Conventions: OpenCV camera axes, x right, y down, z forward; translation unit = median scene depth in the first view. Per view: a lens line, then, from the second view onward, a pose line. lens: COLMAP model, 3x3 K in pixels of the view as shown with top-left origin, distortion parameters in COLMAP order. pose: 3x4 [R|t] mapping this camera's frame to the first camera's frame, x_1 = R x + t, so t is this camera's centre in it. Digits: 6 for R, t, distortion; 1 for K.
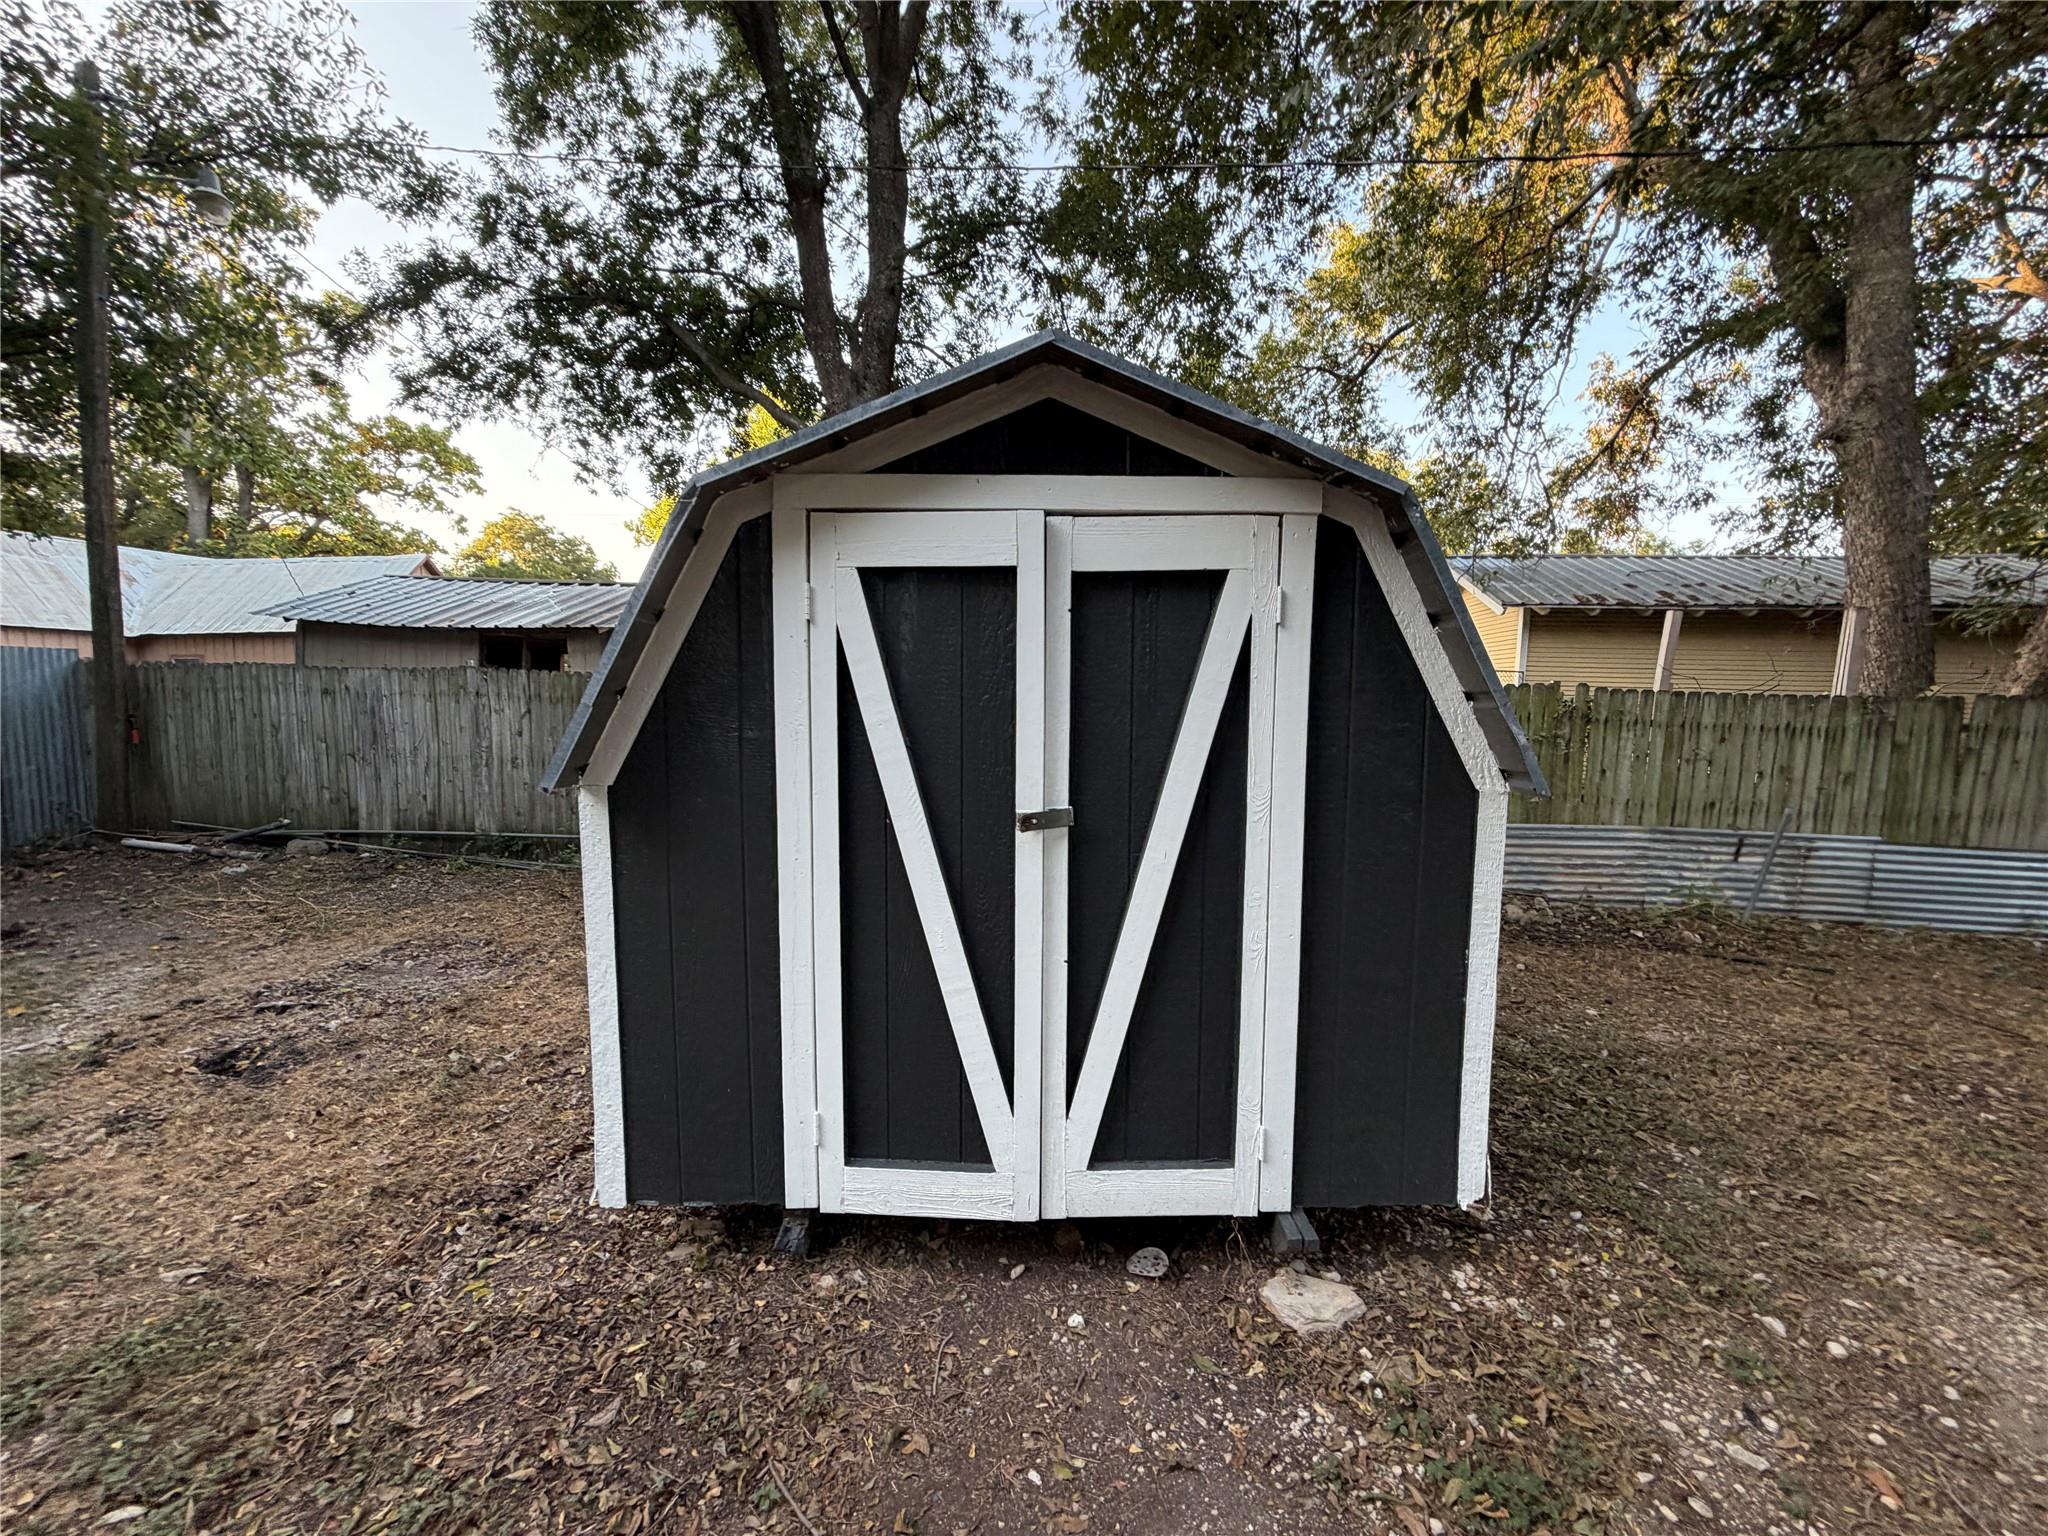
lens RADIAL K [[813.4, 0, 1018.5], [0, 813.4, 770.7], [0, 0, 1]] dist [-0.000399, 0.000155]
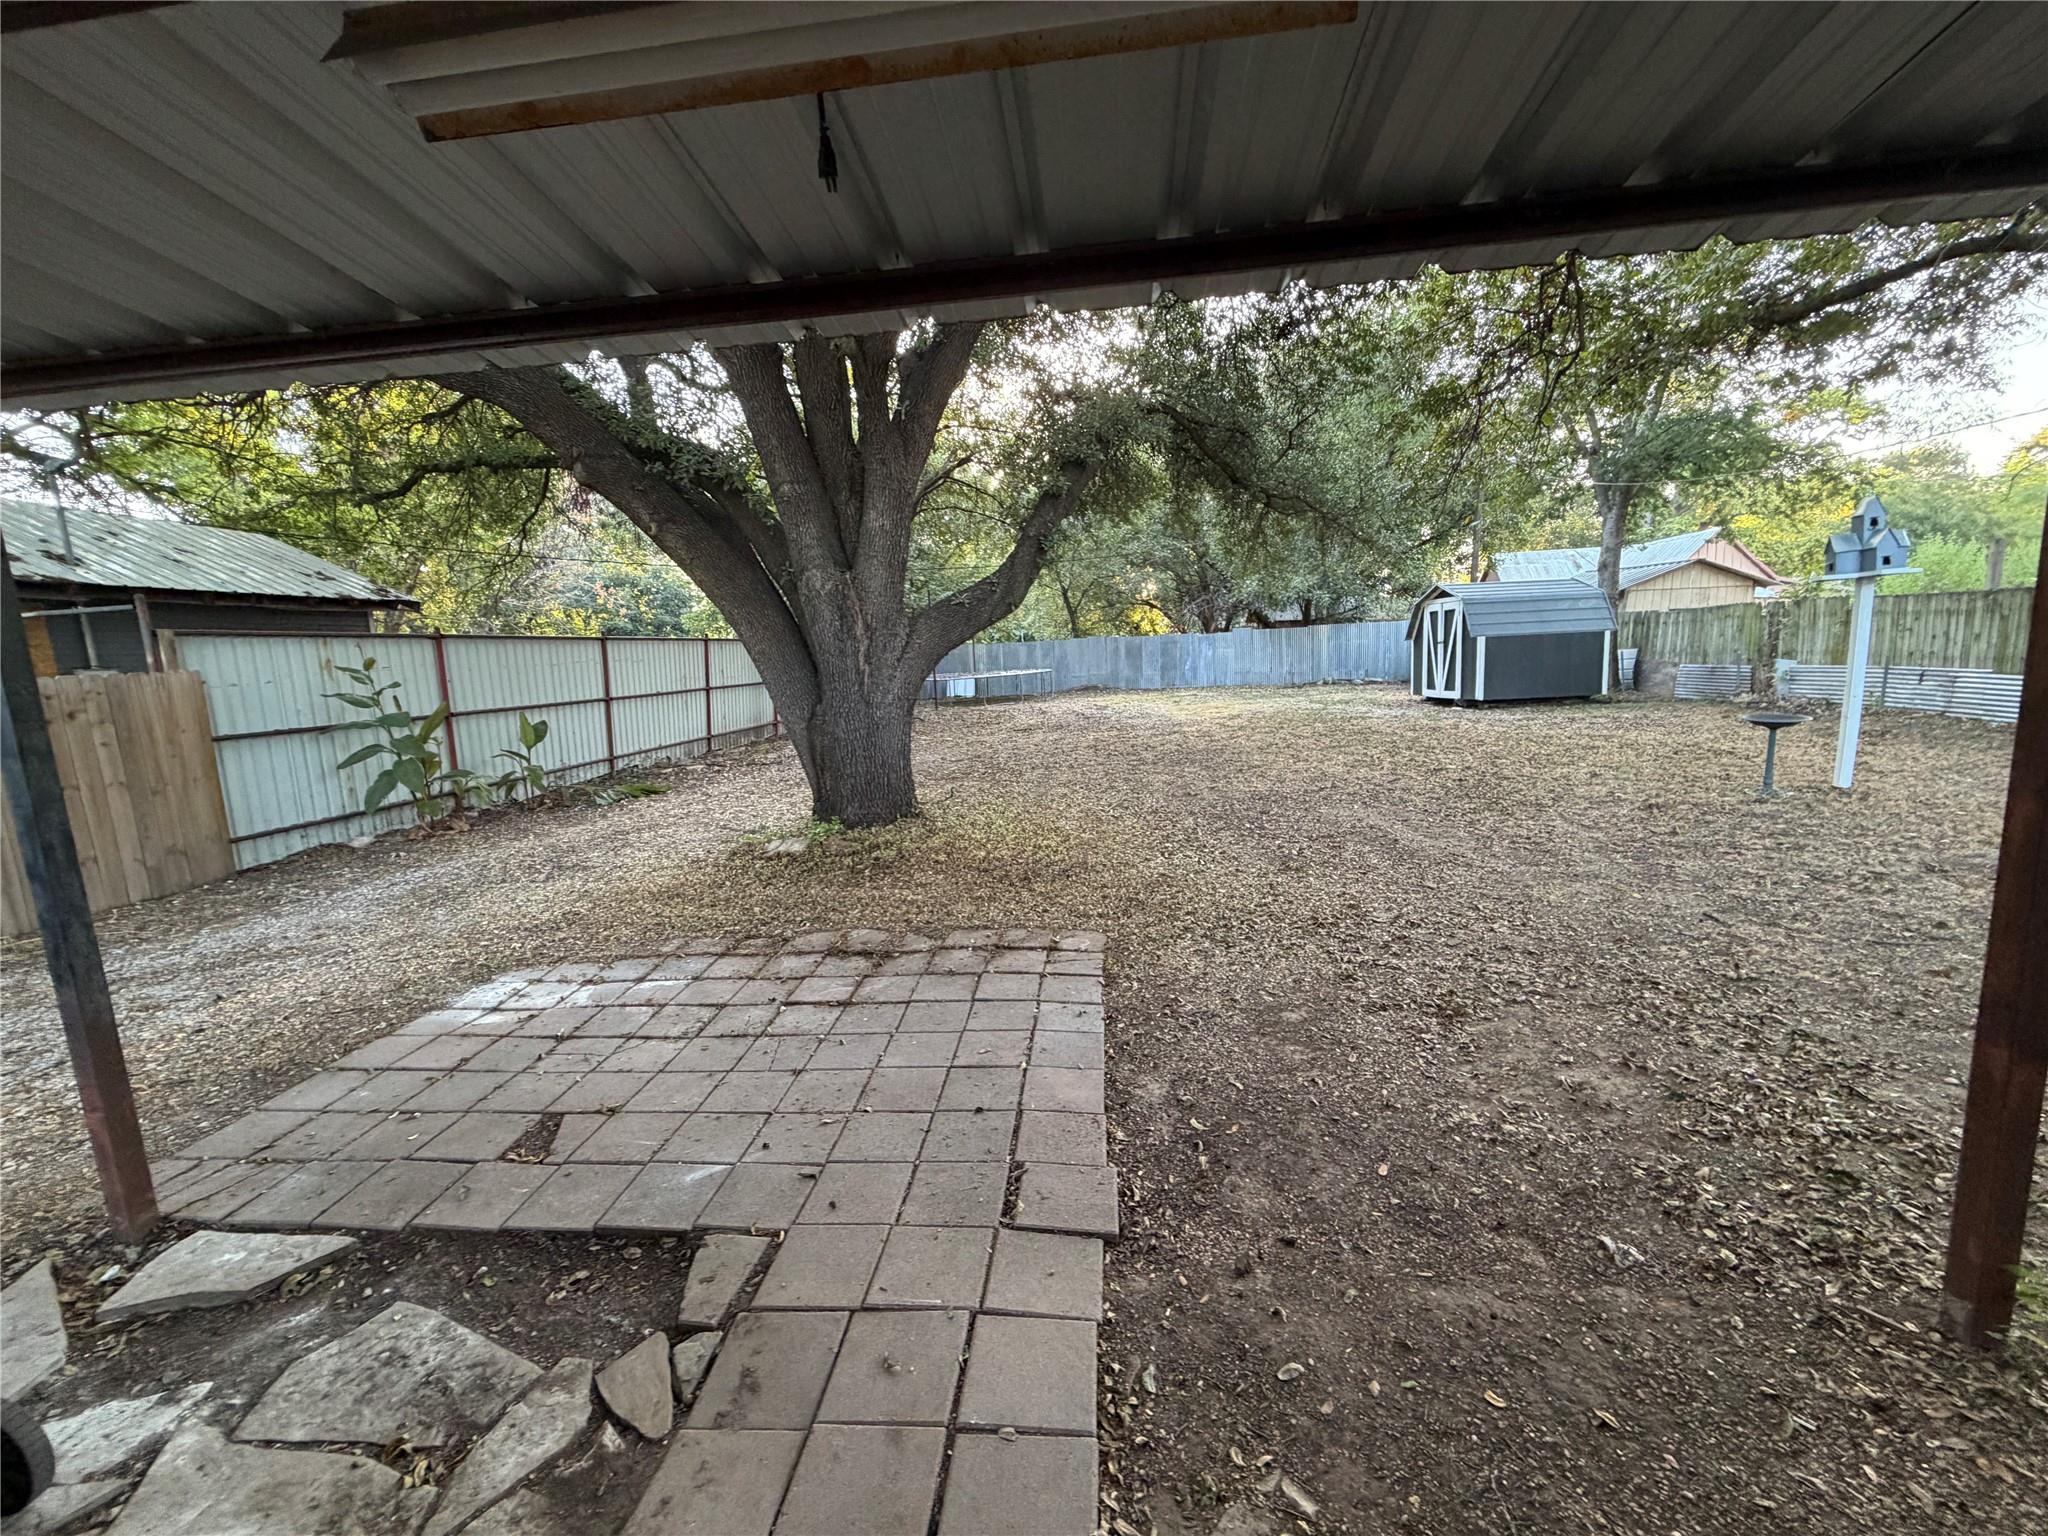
lens RADIAL K [[813.4, 0, 1018.5], [0, 813.4, 770.7], [0, 0, 1]] dist [-0.000399, 0.000155]
pose [[0.040335, 0.130882, -0.990577, 7.297741], [-0.036396, 0.990918, 0.129446, 0.389642], [0.998523, 0.030832, 0.044732, -3.140473]]
